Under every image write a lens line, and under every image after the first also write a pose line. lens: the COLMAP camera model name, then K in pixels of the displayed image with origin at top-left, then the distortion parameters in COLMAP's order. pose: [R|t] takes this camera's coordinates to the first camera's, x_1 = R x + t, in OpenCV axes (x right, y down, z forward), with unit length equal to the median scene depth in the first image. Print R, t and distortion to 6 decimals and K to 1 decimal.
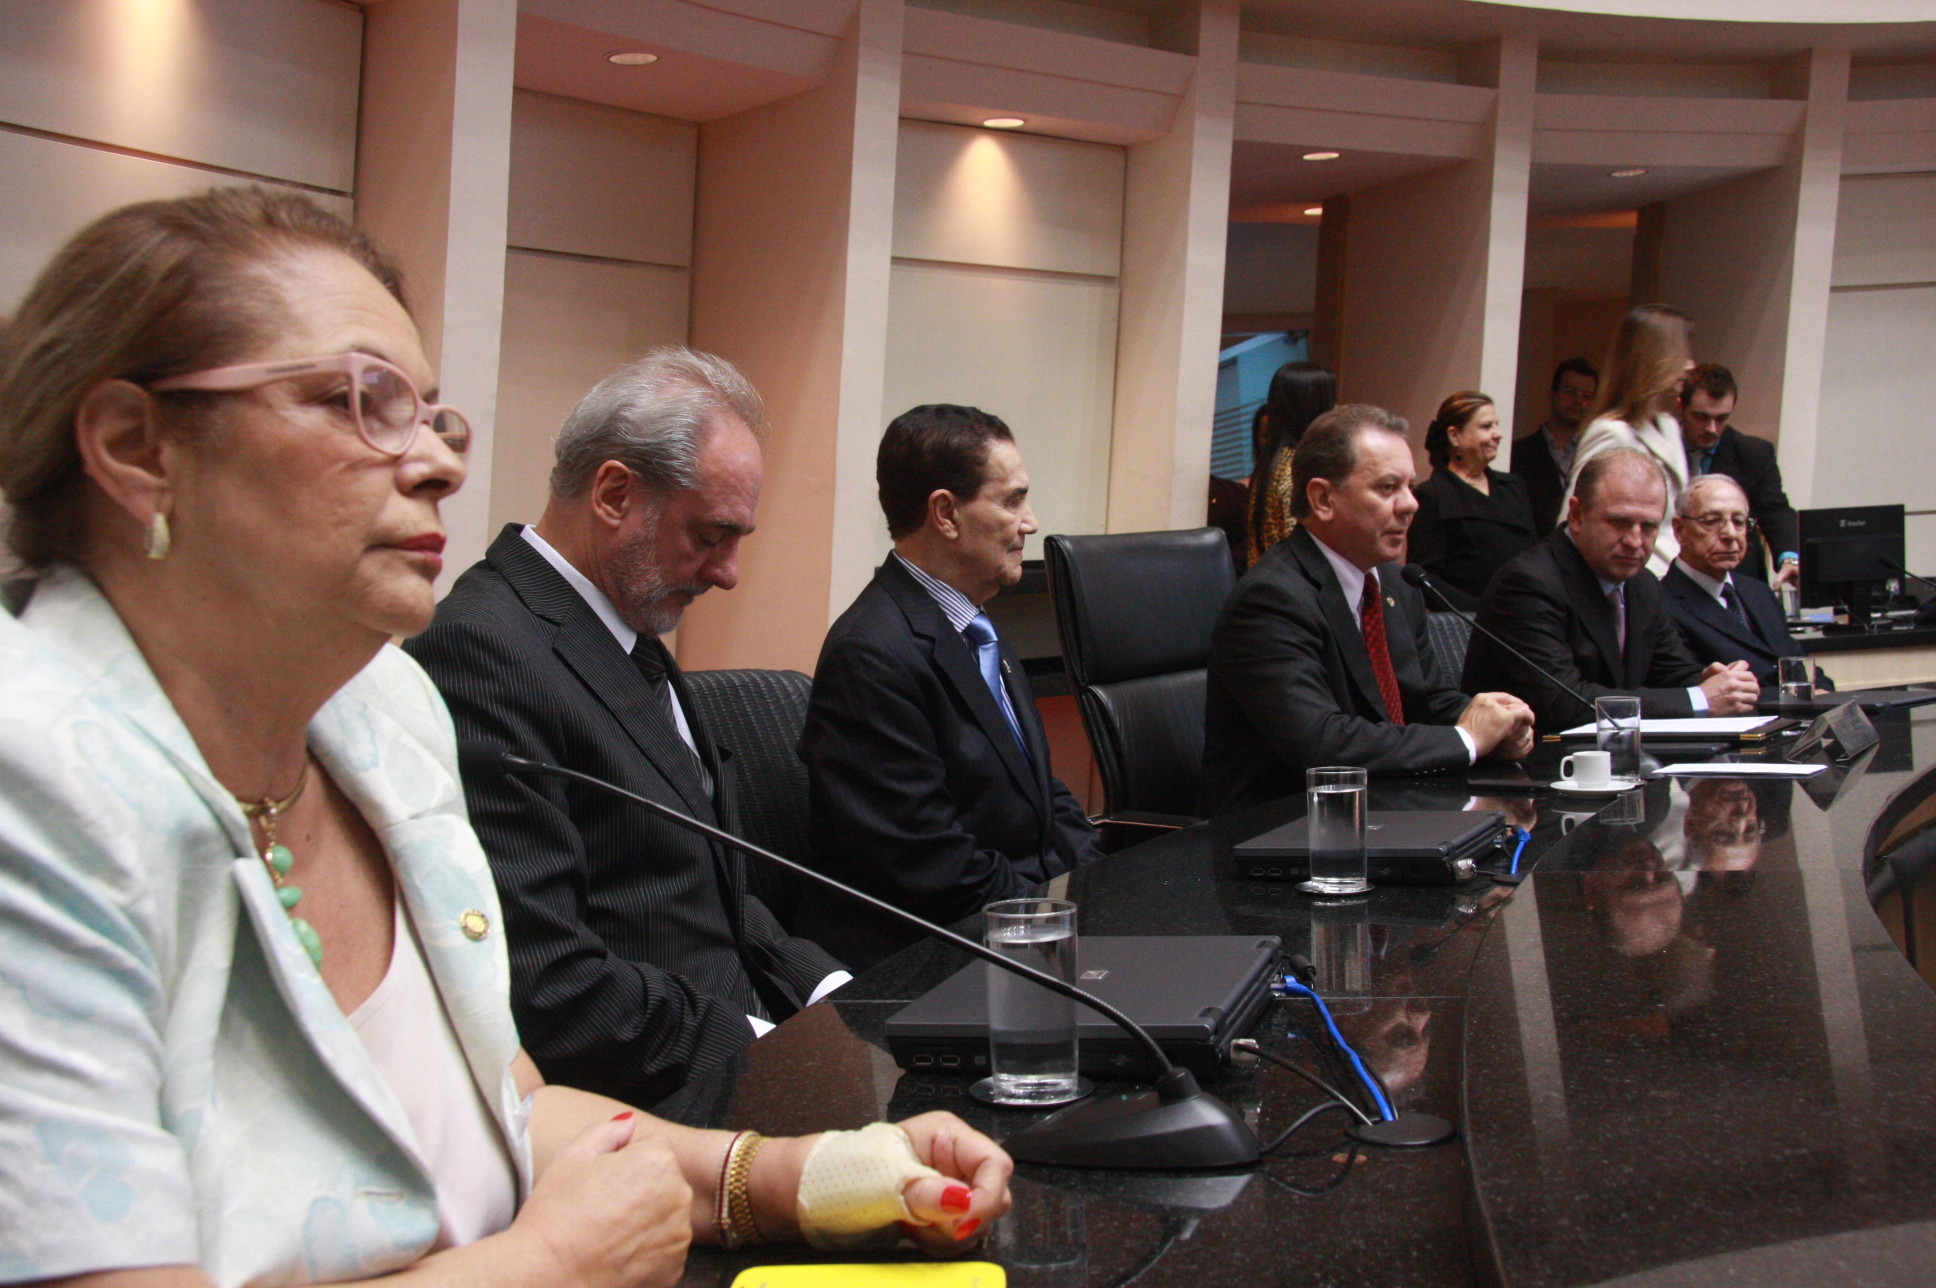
lens RADIAL K [[2025.2, 0, 968.7], [0, 2025.2, 687.1], [0, 0, 1]] dist [-0.013773, 0.042512]
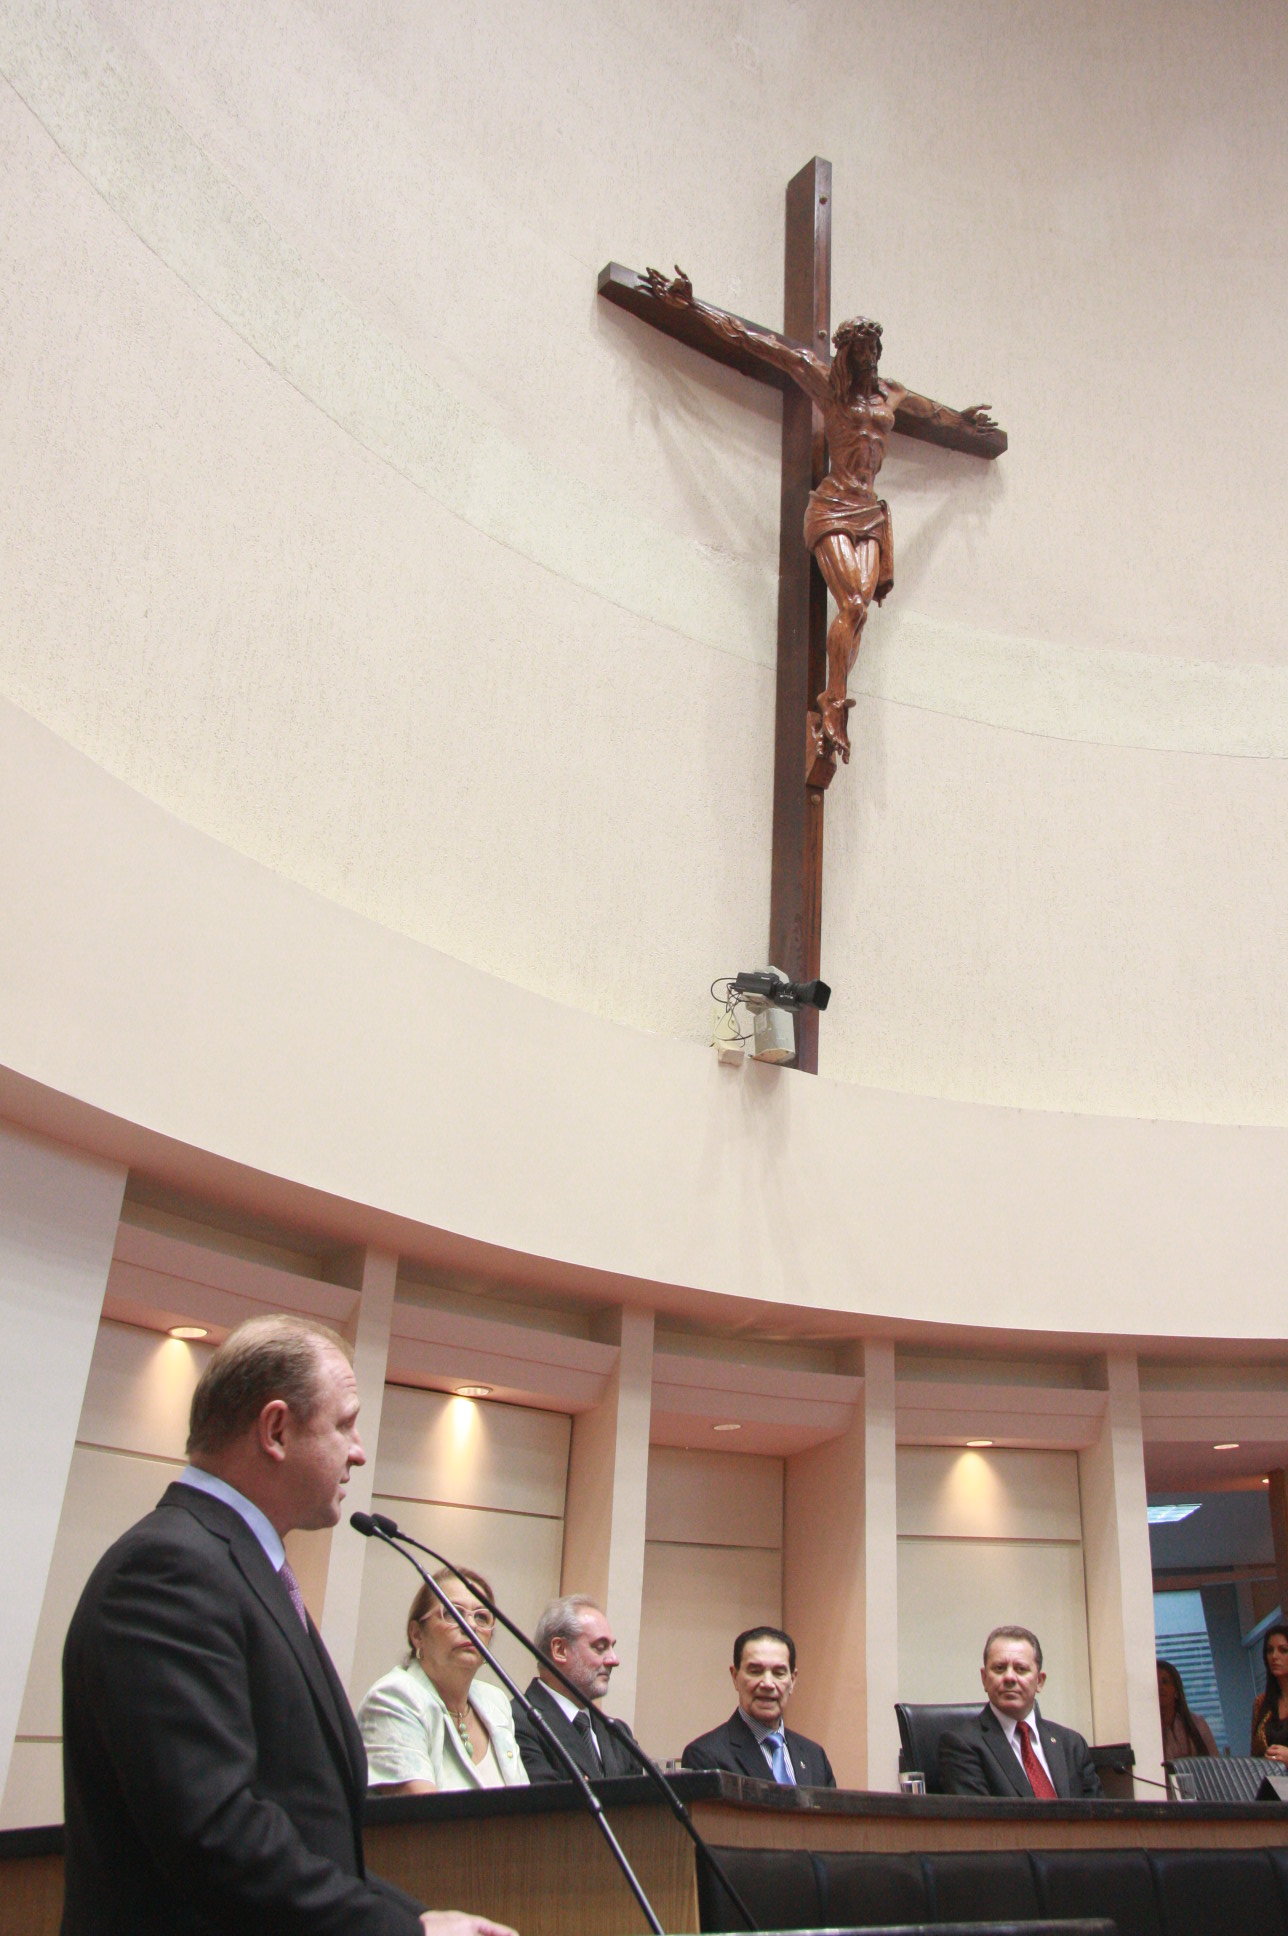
lens RADIAL K [[2025.2, 0, 644.0], [0, 2025.2, 968.0], [0, 0, 1]] dist [-0.013773, 0.042512]
pose [[0.953793, -0.124628, -0.273398, 0.260860], [-0.015122, 0.888856, -0.457938, 0.119505], [0.300084, 0.440912, 0.845900, -0.590689]]
